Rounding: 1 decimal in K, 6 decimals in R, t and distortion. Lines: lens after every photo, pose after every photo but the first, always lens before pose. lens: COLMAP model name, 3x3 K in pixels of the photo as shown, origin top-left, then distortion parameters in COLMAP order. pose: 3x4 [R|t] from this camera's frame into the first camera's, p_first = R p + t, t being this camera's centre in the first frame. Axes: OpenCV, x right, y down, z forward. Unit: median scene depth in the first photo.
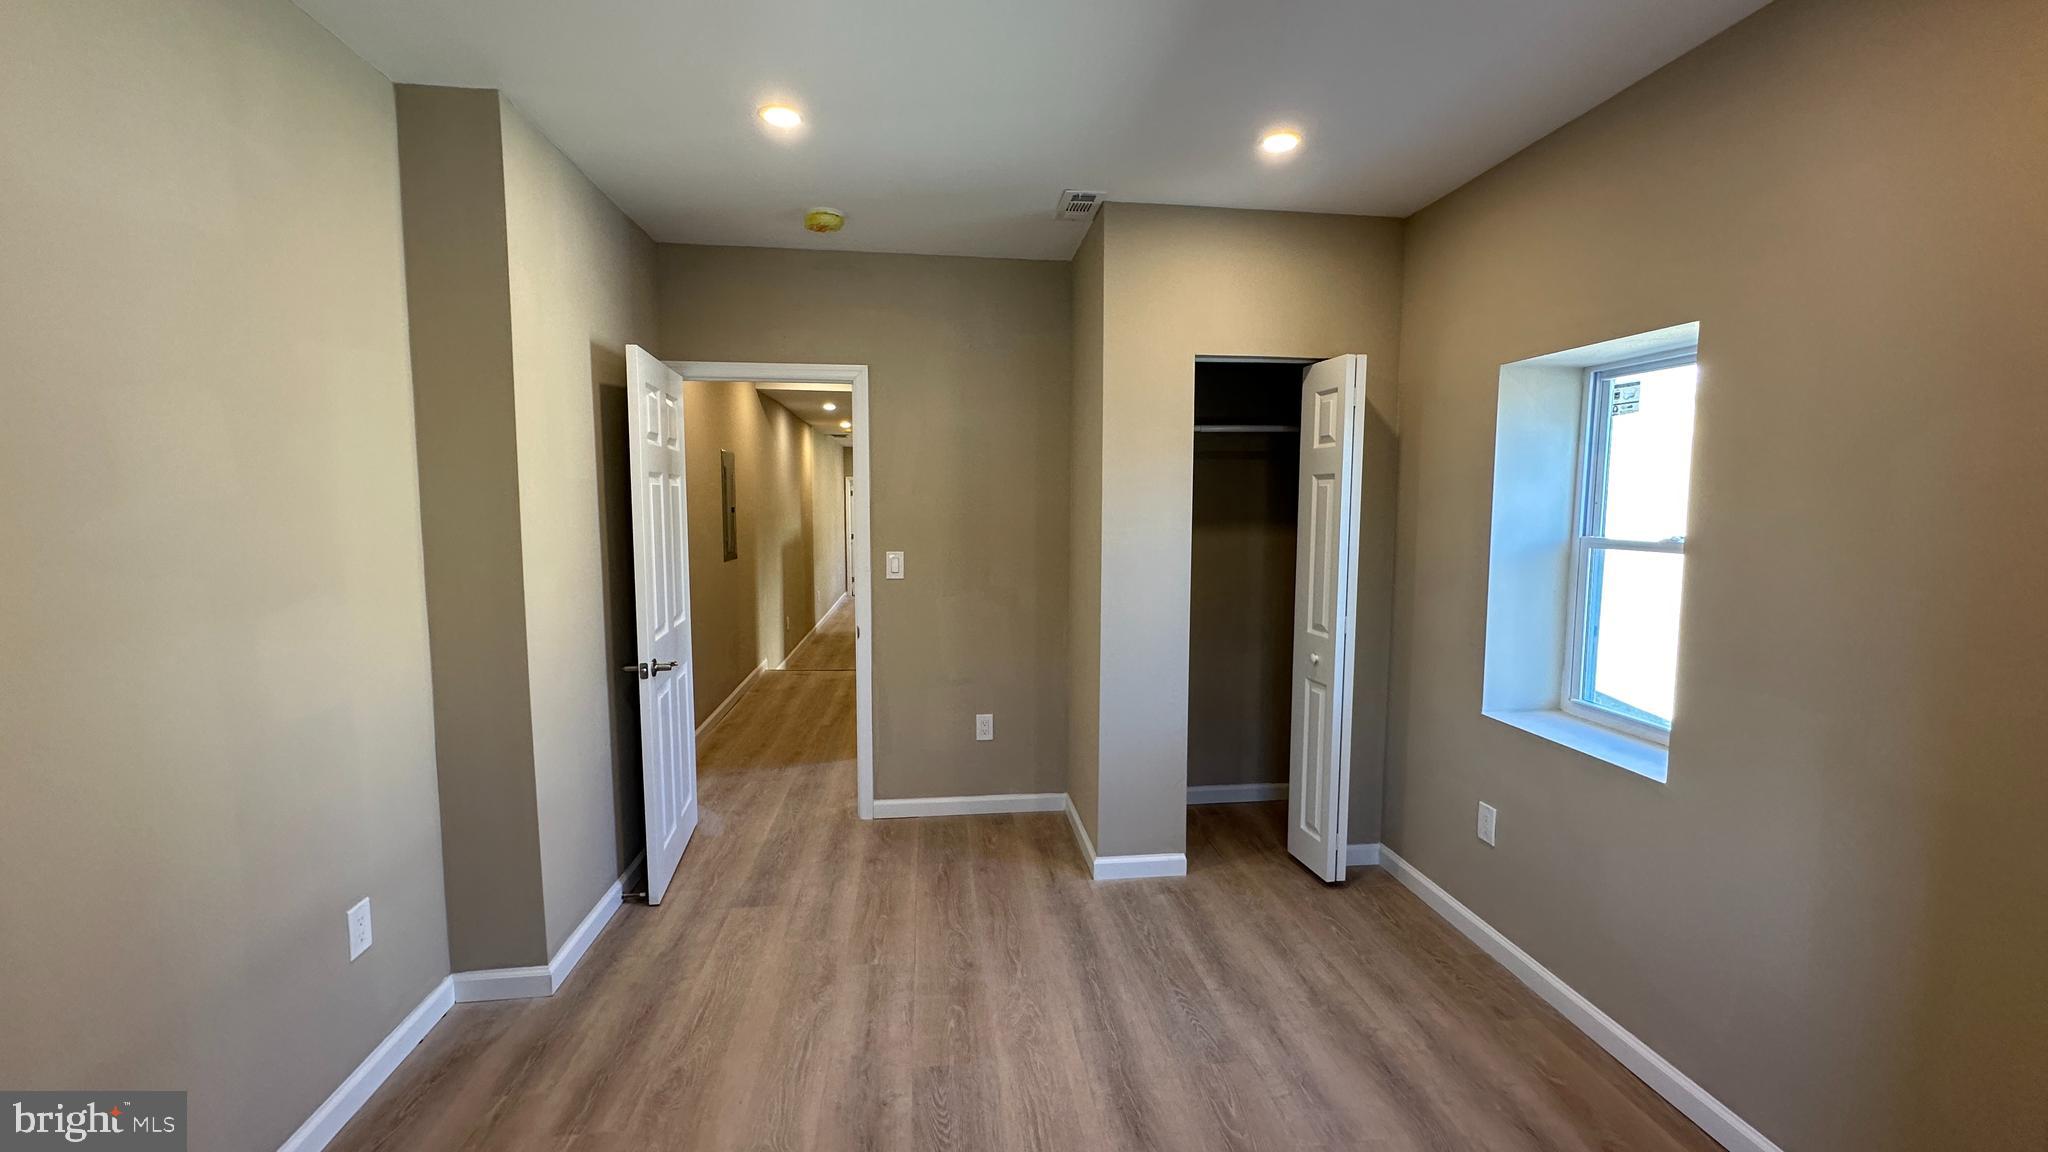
lens RADIAL K [[818.2, 0, 1024.0], [0, 818.2, 576.0], [0, 0, 1]] dist [0.001085, 0.000314]
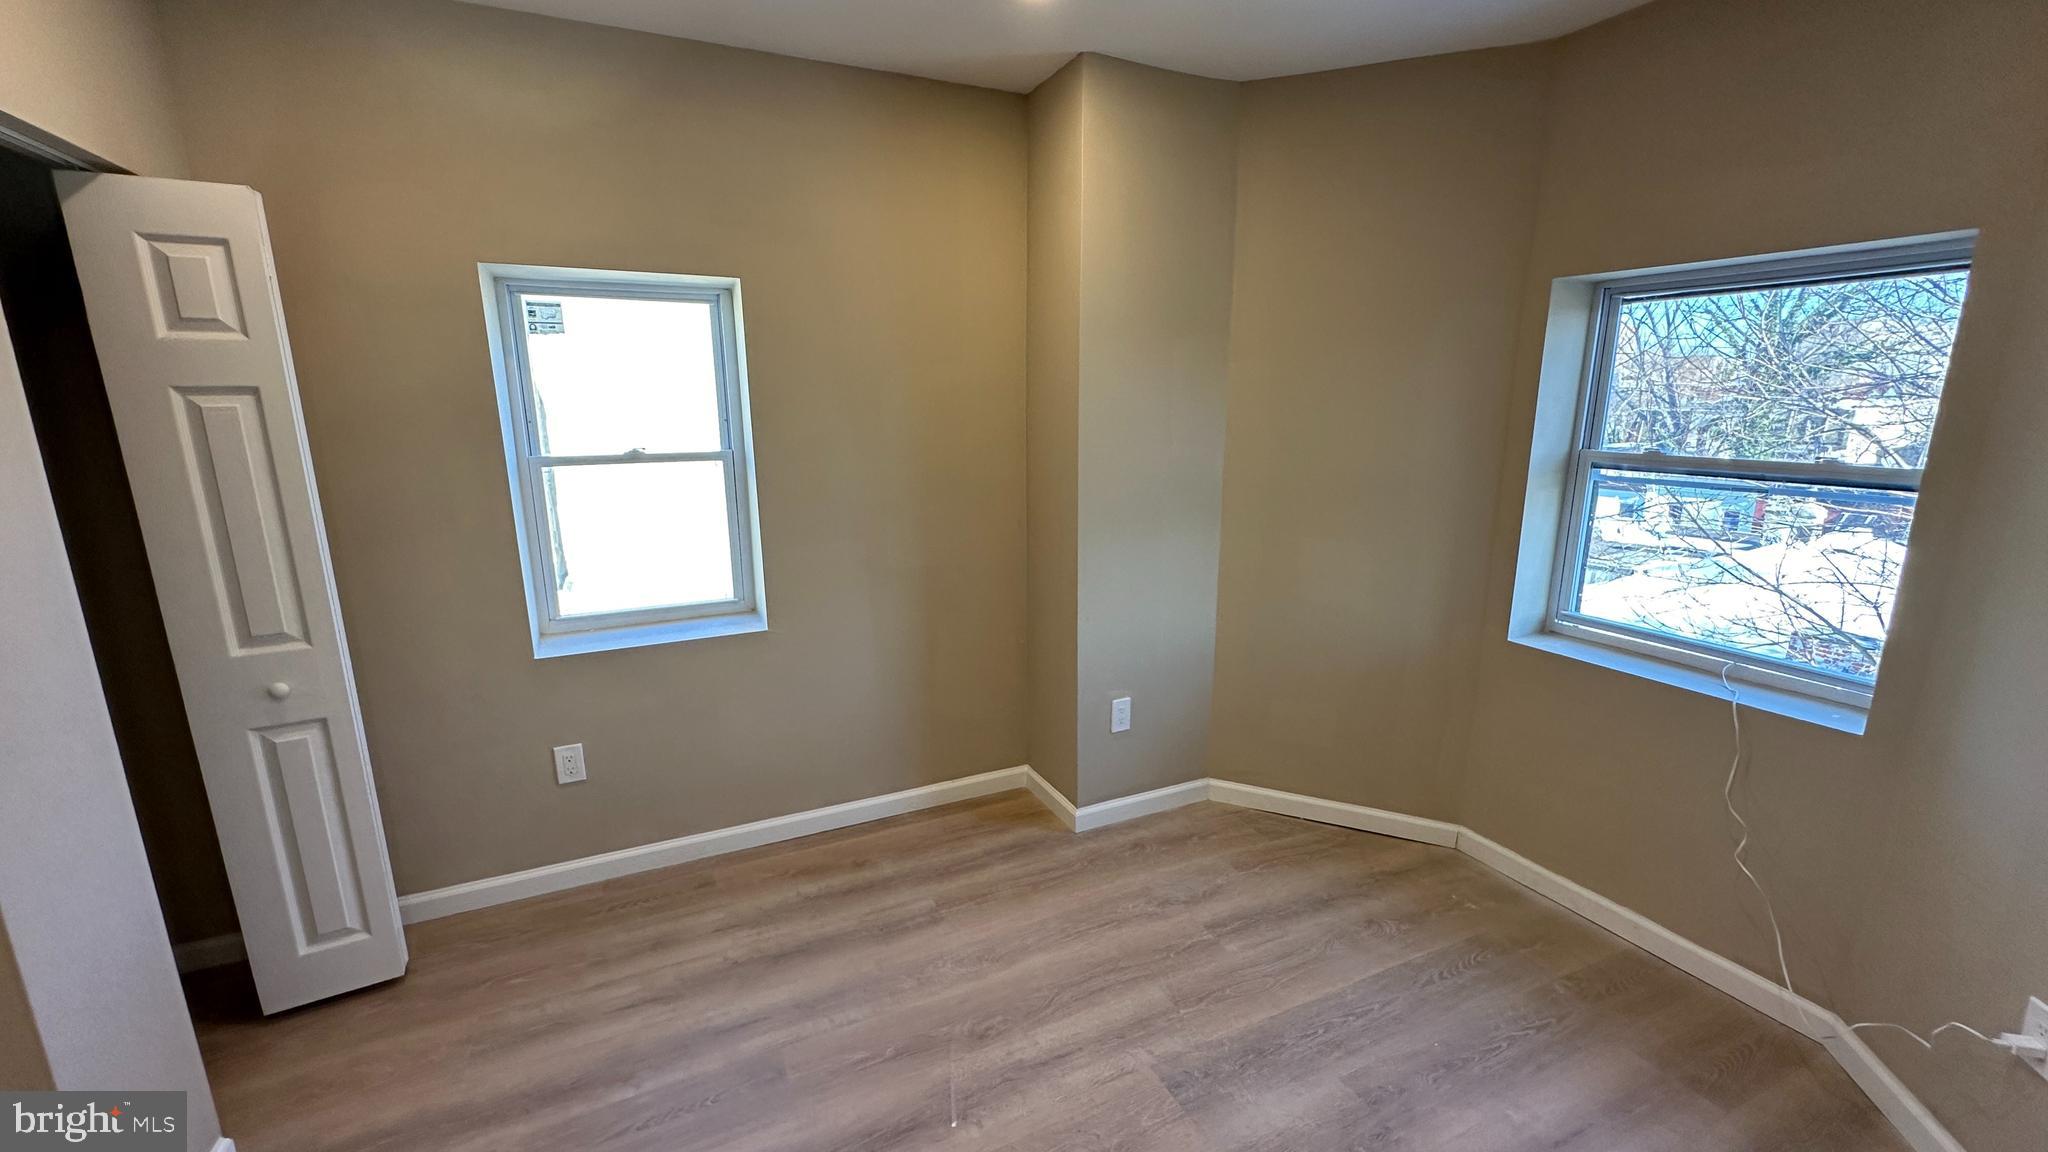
lens RADIAL K [[818.2, 0, 1024.0], [0, 818.2, 576.0], [0, 0, 1]] dist [0.001085, 0.000314]
pose [[-0.323123, -0.206313, 0.923594, -0.480481], [0.091378, 0.964585, 0.247439, -0.106160], [-0.941935, 0.164350, -0.292827, 0.801570]]
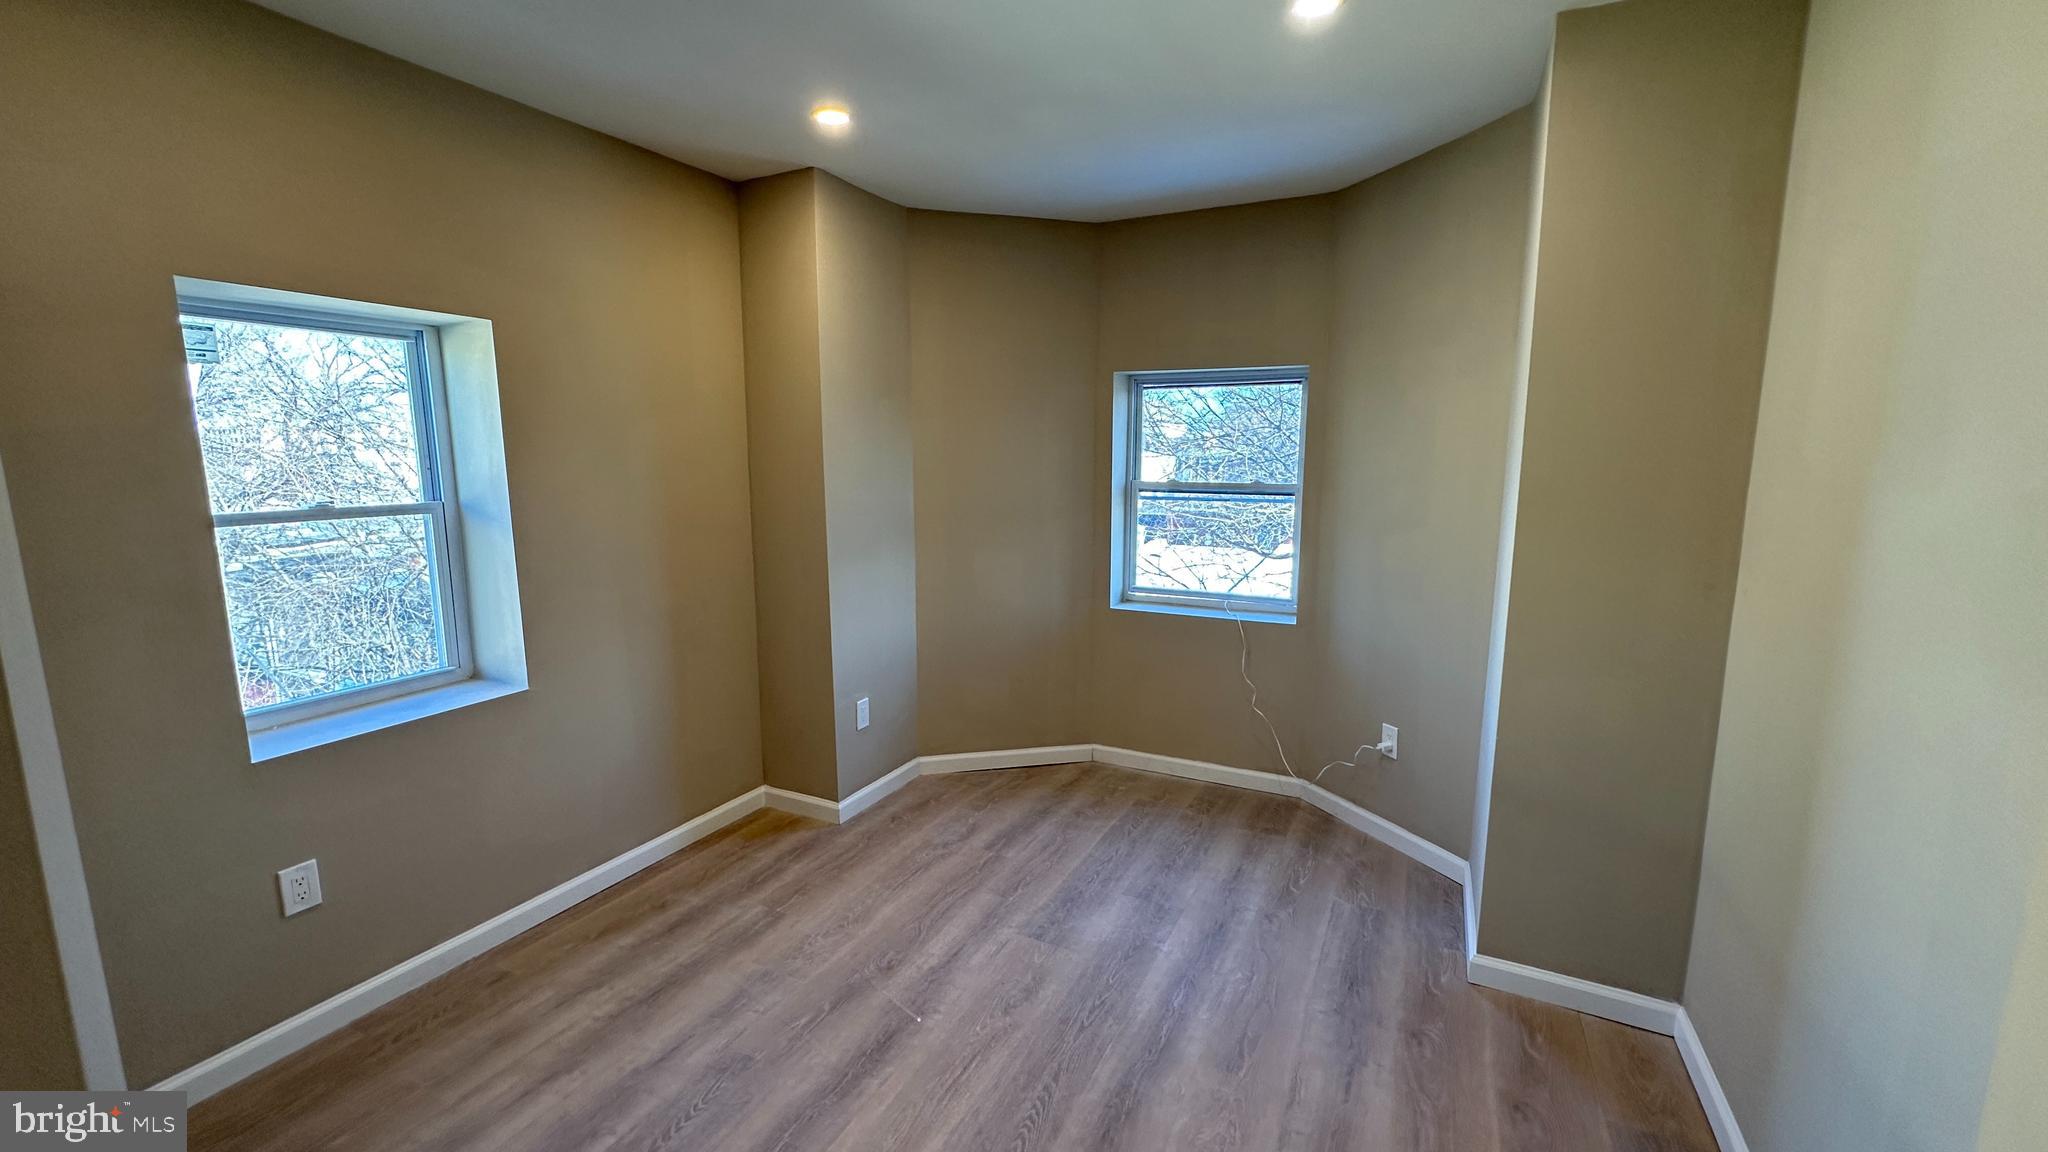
lens RADIAL K [[818.2, 0, 1024.0], [0, 818.2, 576.0], [0, 0, 1]] dist [0.001085, 0.000314]
pose [[-0.833246, -0.090558, 0.545435, -0.437300], [0.048005, 0.970921, 0.234536, -0.145735], [-0.550814, 0.221610, -0.804670, 1.273974]]
